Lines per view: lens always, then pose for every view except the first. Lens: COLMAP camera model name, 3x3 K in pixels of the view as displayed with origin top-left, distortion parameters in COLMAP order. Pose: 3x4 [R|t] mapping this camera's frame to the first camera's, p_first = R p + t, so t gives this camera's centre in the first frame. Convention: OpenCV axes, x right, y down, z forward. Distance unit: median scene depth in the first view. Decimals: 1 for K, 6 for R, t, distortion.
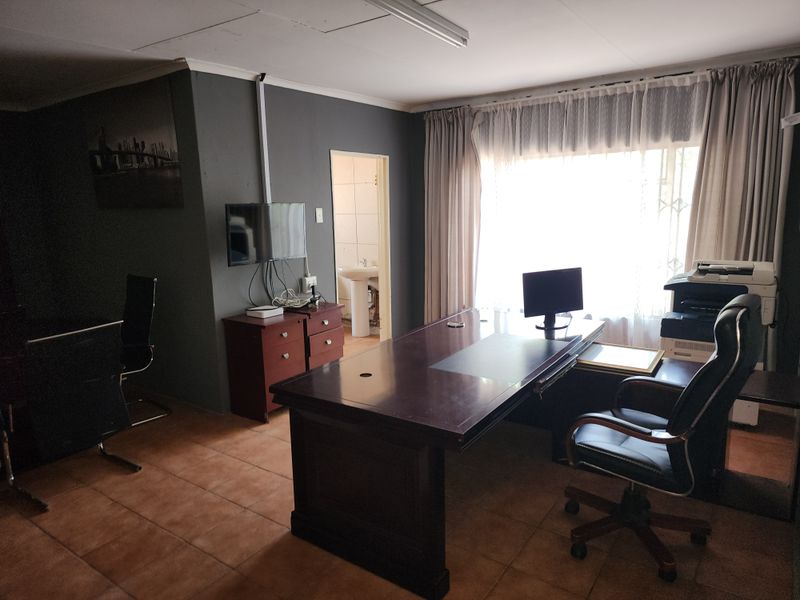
lens RADIAL K [[542.3, 0, 396.5], [0, 542.3, 295.6], [0, 0, 1]] dist [0.082441, -0.075930]
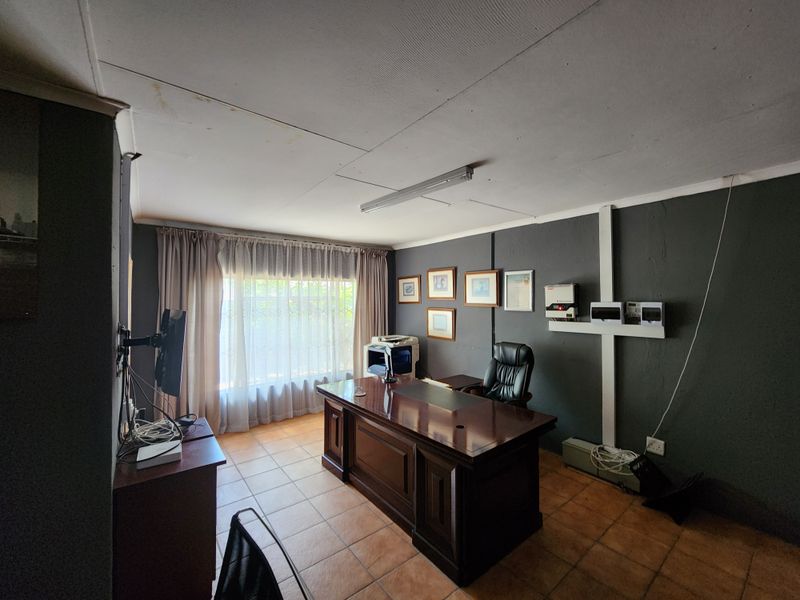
lens RADIAL K [[324.7, 0, 400.0], [0, 324.7, 300.0], [0, 0, 1]] dist [-0.001104, -0.000098]
pose [[0.299788, 0.024800, 0.953683, -0.511600], [0.158335, 0.984504, -0.075374, -0.080856], [-0.940775, 0.173598, 0.291216, 0.468315]]
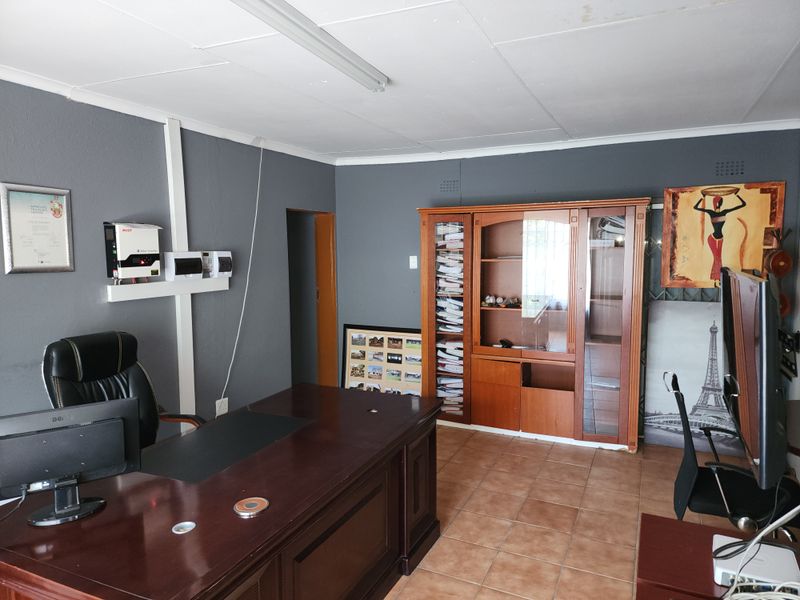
lens RADIAL K [[542.3, 0, 396.5], [0, 542.3, 295.6], [0, 0, 1]] dist [0.082441, -0.075930]
pose [[-0.988434, 0.041745, -0.145794, 0.028290], [0.002307, 0.965397, 0.260776, -0.211318], [0.151635, 0.257424, -0.954327, 1.126234]]
